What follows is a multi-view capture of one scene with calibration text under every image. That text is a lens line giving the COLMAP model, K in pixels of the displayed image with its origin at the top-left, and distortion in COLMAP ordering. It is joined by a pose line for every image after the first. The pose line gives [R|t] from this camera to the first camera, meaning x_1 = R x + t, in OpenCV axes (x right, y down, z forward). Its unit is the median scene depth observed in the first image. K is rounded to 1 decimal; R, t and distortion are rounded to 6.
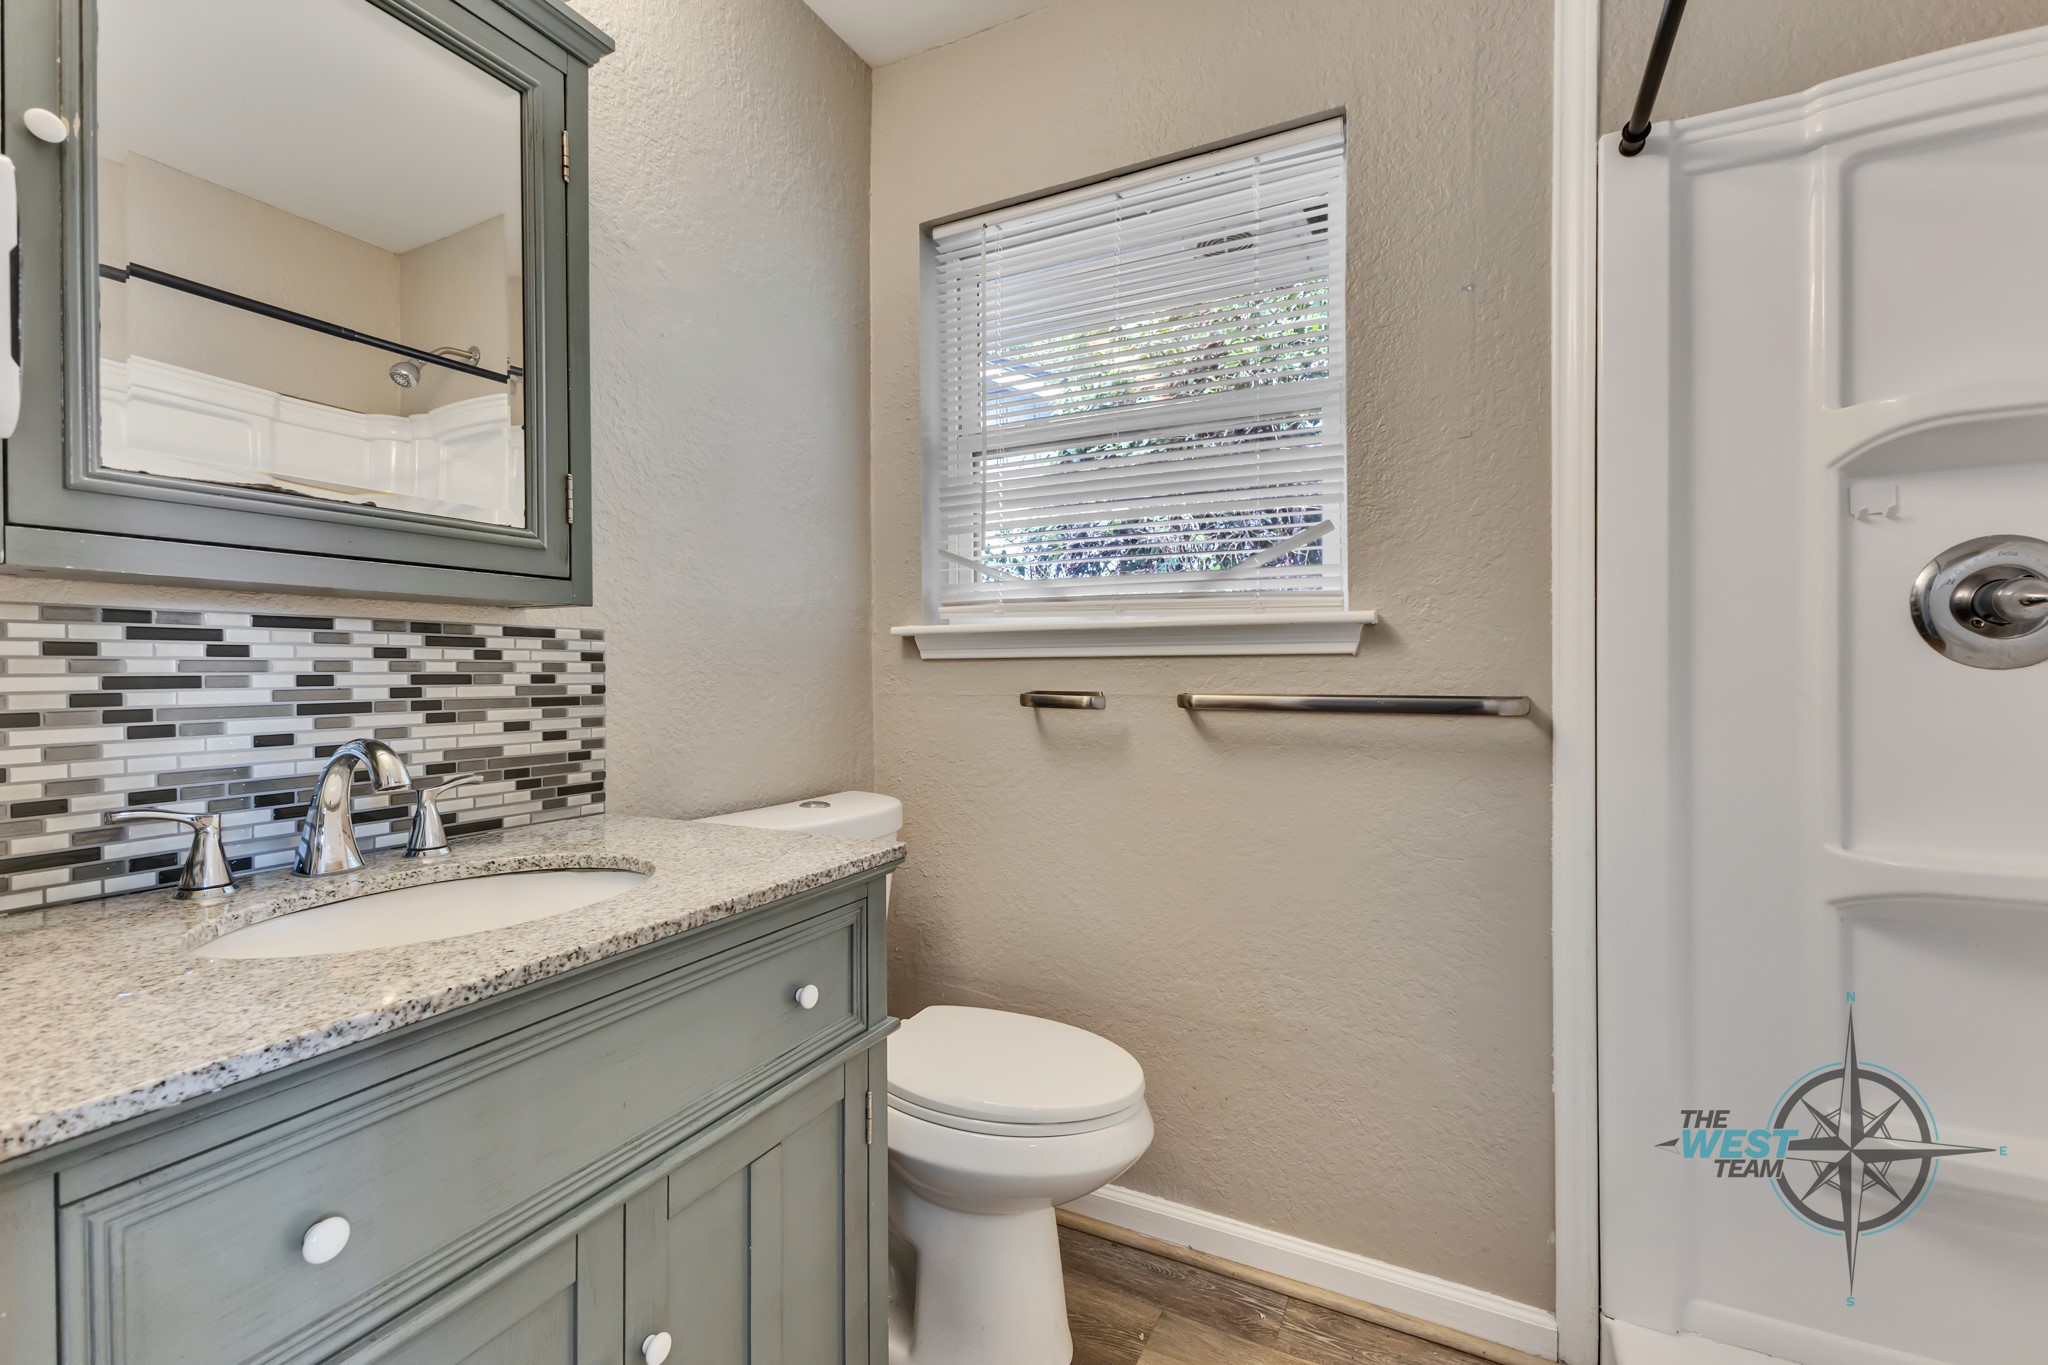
lens RADIAL K [[895.8, 0, 1025.4], [0, 895.8, 674.3], [0, 0, 1]] dist [0.032494, -0.009287]
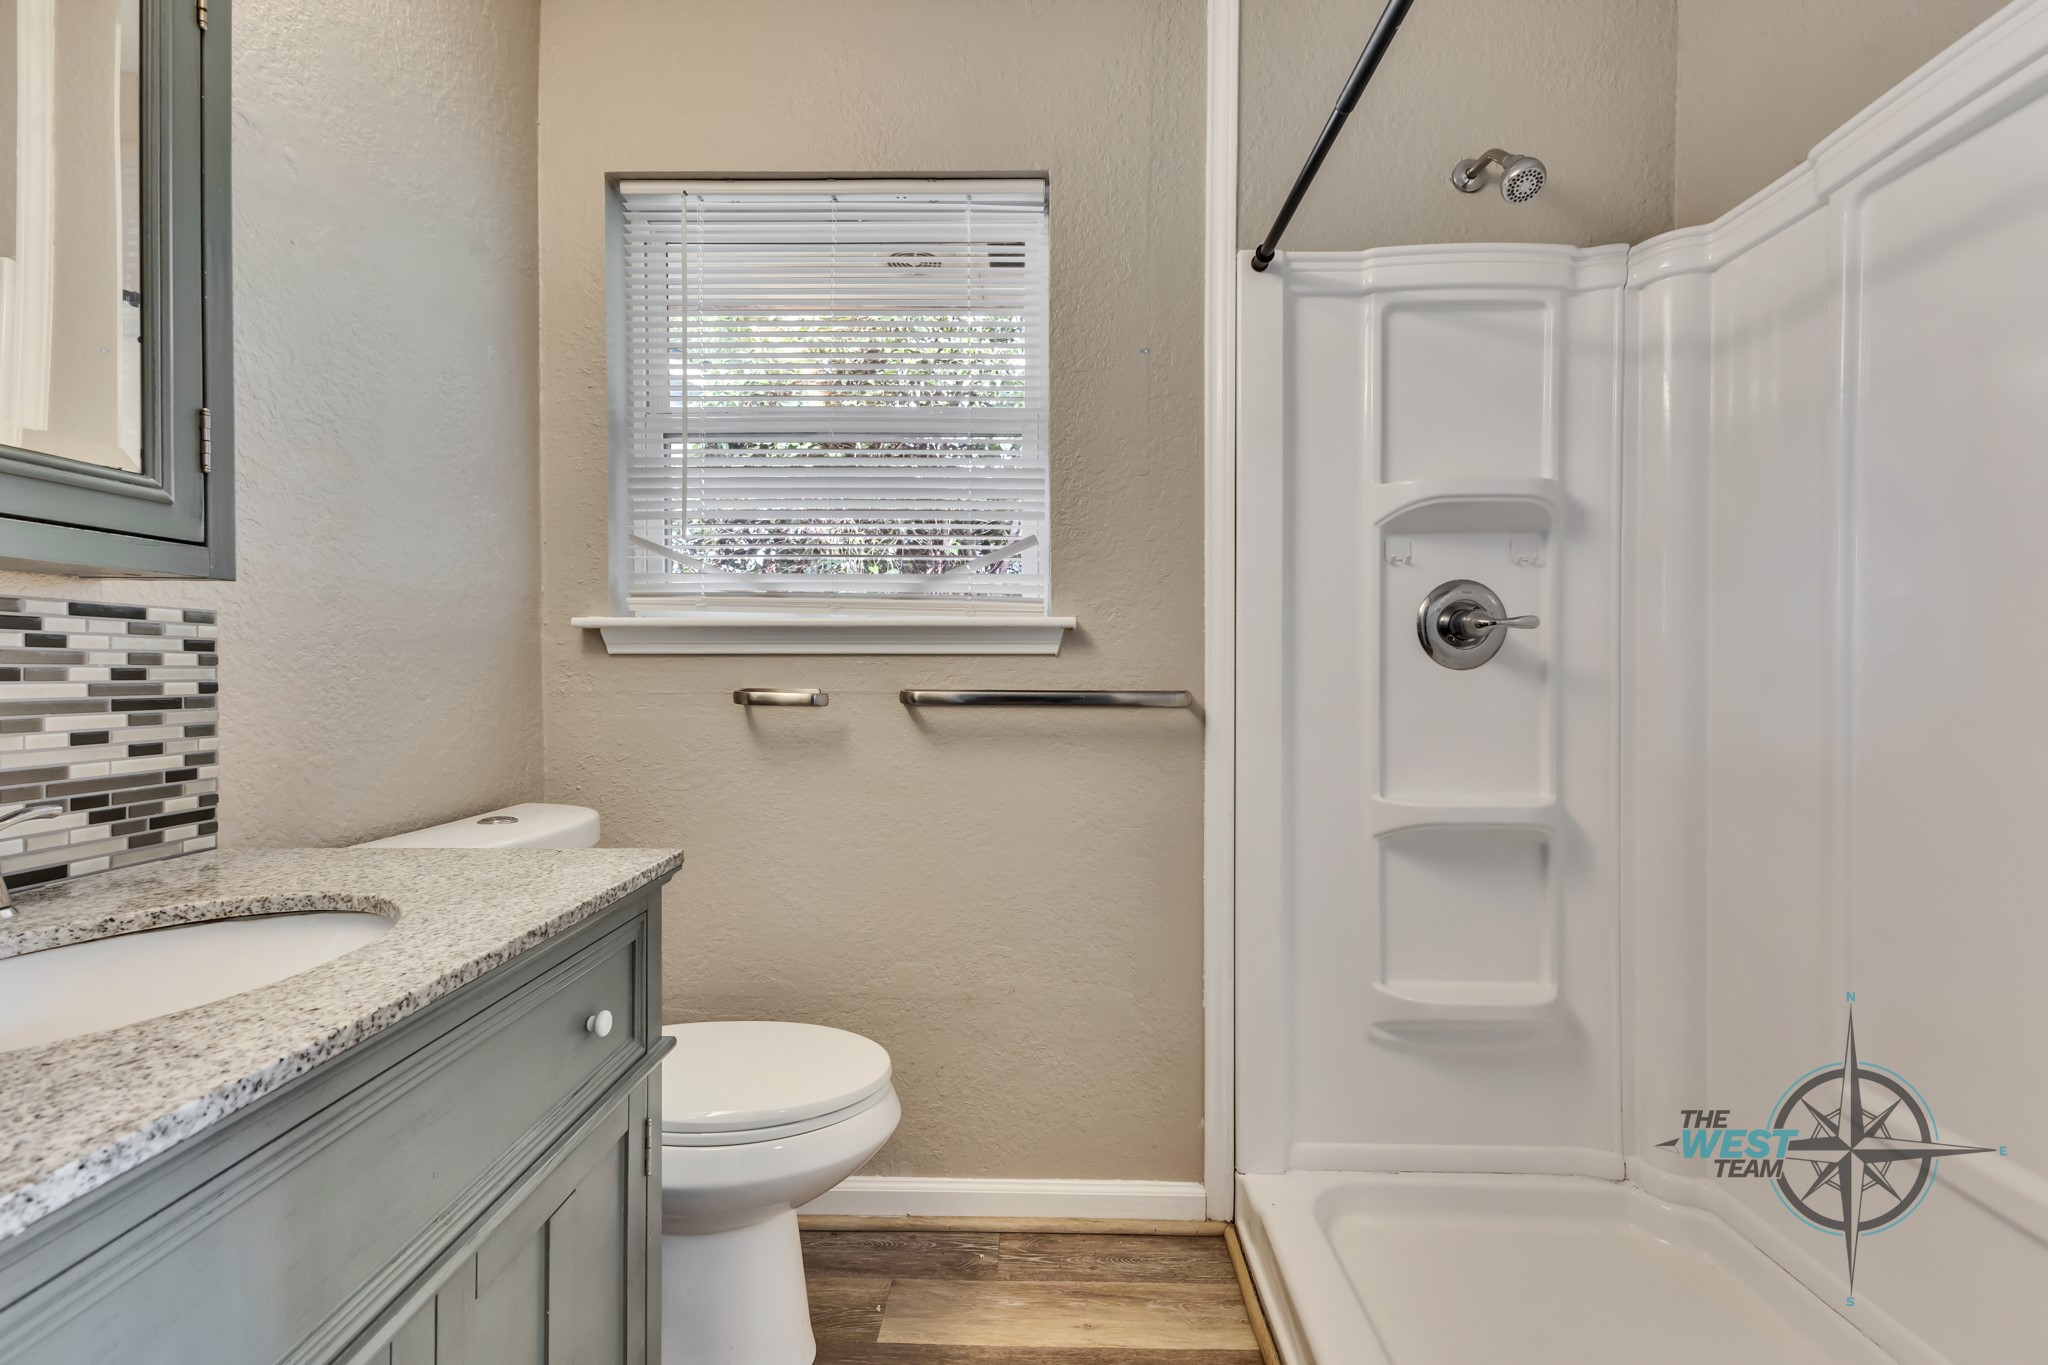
lens RADIAL K [[895.8, 0, 1025.4], [0, 895.8, 674.3], [0, 0, 1]] dist [0.032494, -0.009287]
pose [[0.899811, 0.002607, 0.436273, -0.189576], [-0.003734, 0.999992, 0.001725, 0.001009], [-0.436265, -0.003181, 0.899813, -0.006220]]
